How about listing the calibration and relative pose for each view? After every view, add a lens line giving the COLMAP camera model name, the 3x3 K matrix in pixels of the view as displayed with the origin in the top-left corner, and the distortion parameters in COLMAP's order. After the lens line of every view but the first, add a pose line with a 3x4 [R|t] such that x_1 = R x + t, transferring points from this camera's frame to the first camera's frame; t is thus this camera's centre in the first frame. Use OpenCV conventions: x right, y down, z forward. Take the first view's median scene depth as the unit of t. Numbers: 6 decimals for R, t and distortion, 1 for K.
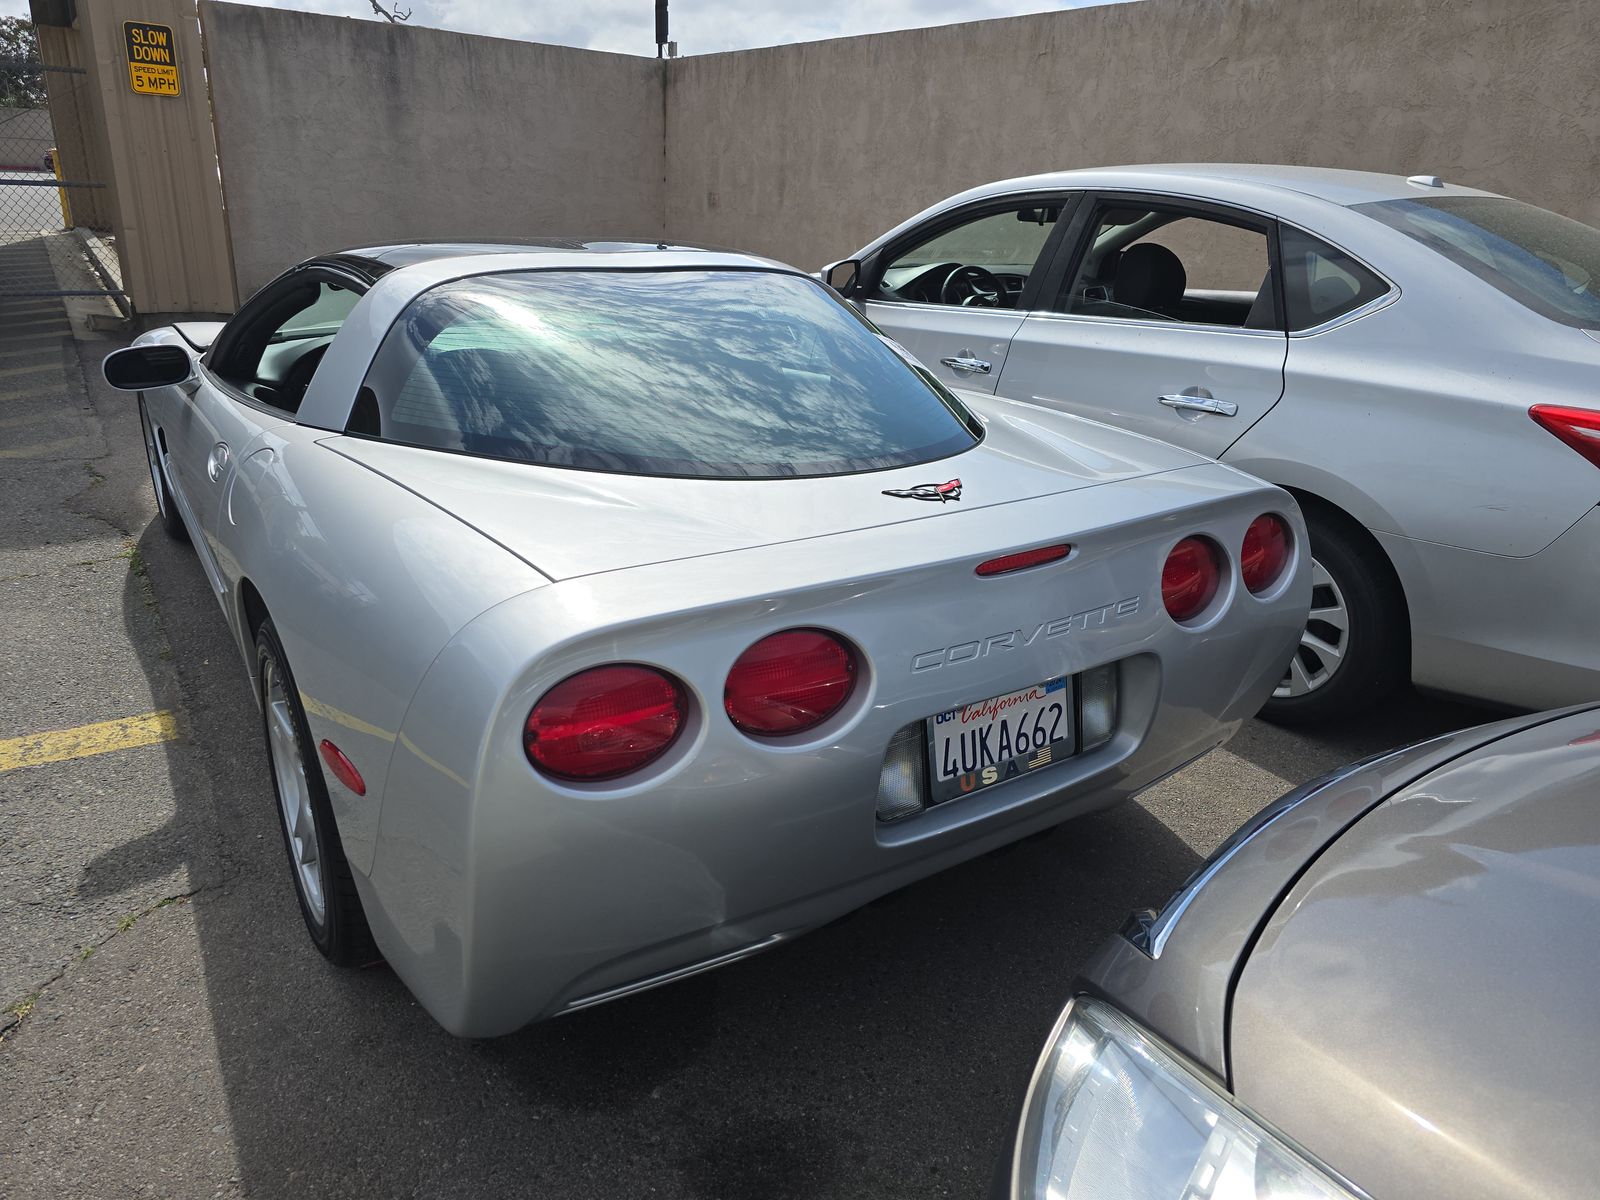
lens RADIAL K [[1080.5, 0, 793.4], [0, 1080.5, 600.6], [0, 0, 1]] dist [0.049508, -0.037243]
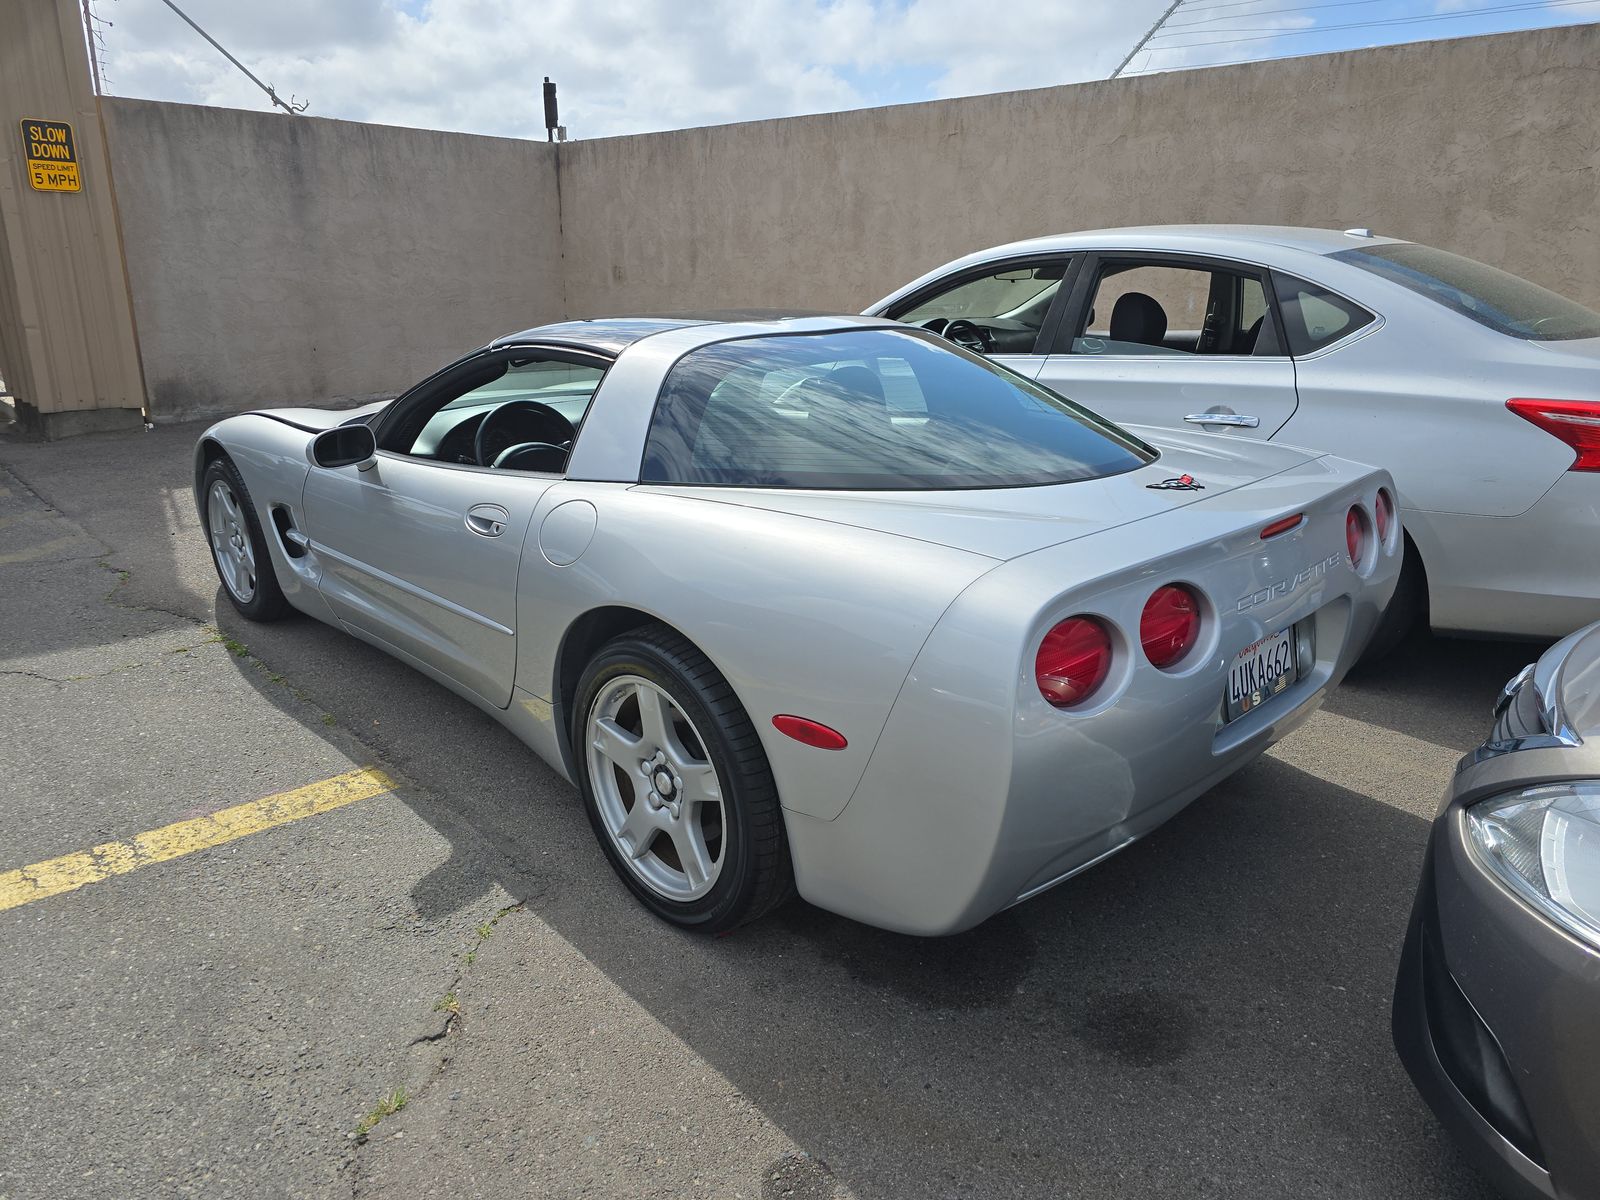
lens RADIAL K [[1080.5, 0, 797.5], [0, 1080.5, 604.7], [0, 0, 1]] dist [0.049508, -0.037243]
pose [[0.983303, -0.089843, 0.158252, -0.185234], [0.097900, 0.994229, -0.043858, 0.018428], [-0.153398, 0.058619, 0.986424, -0.066197]]
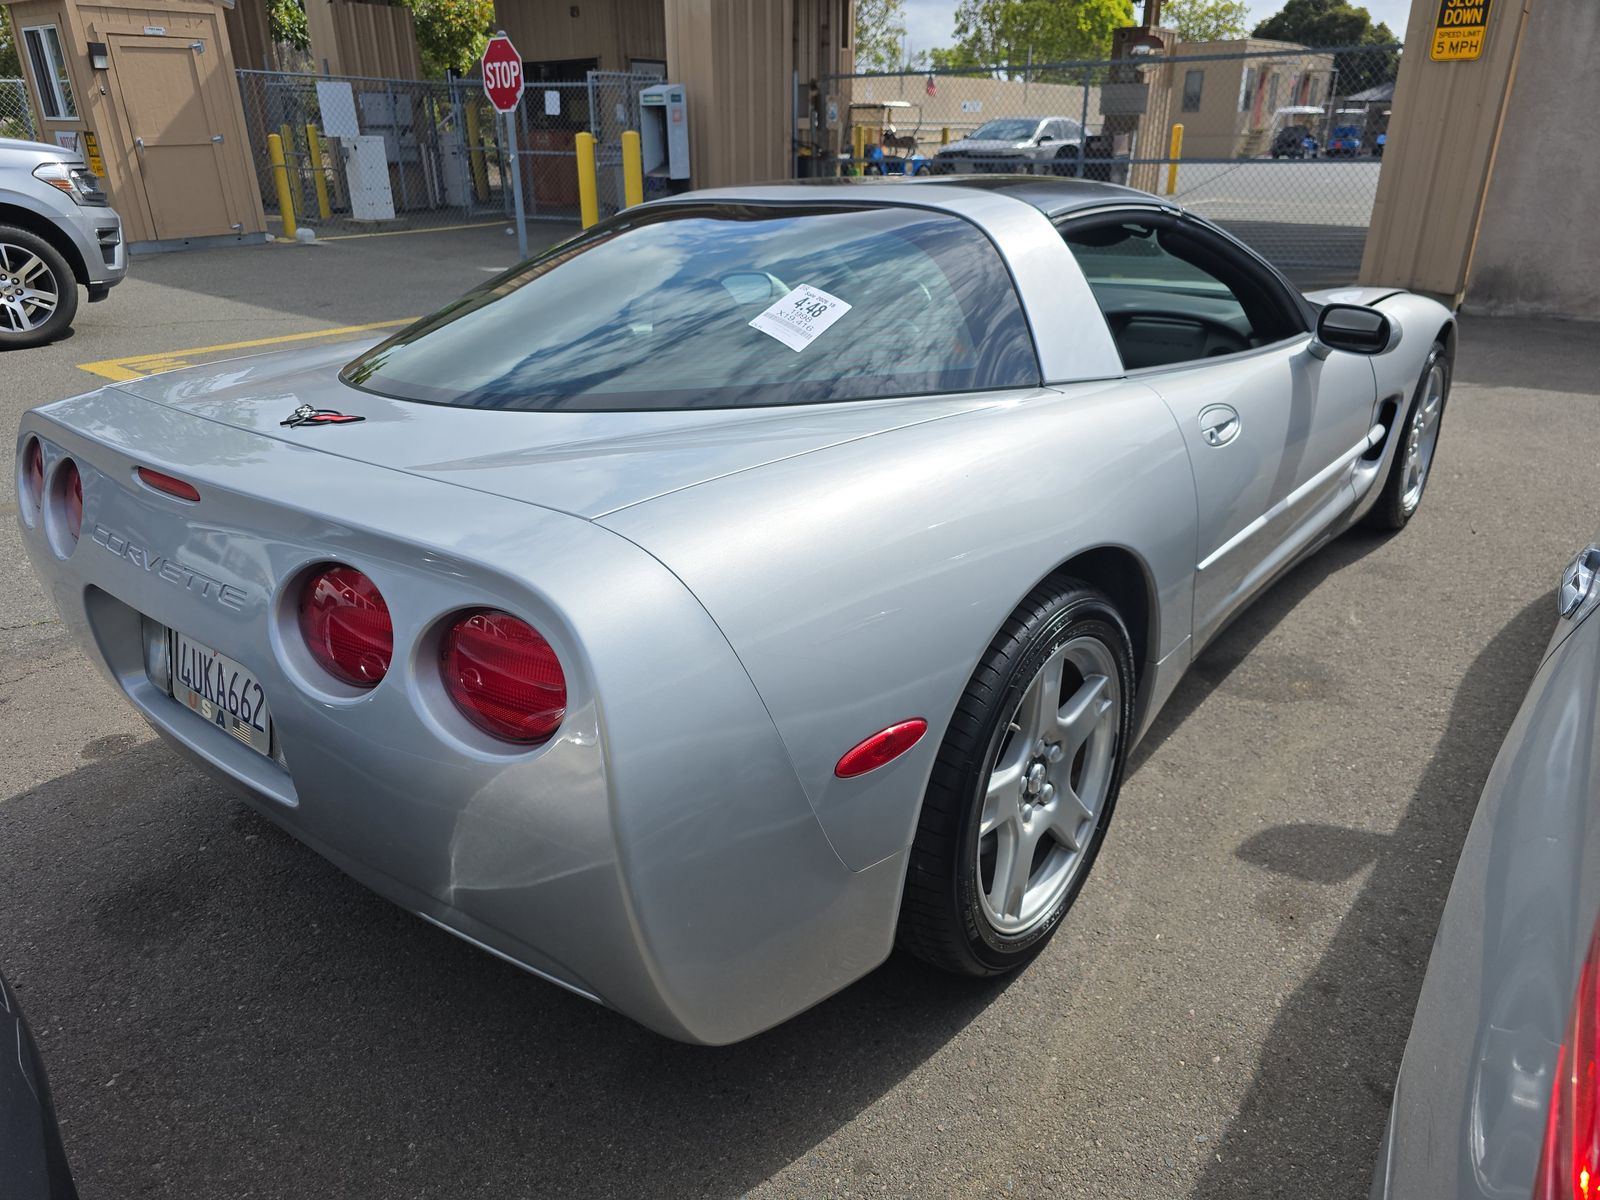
lens RADIAL K [[1080.5, 0, 799.5], [0, 1080.5, 601.1], [0, 0, 1]] dist [0.049508, -0.037243]
pose [[0.287412, 0.331529, -0.898600, 0.411535], [-0.315786, 0.918528, 0.237879, -0.120300], [0.904253, 0.215396, 0.368688, 0.368348]]
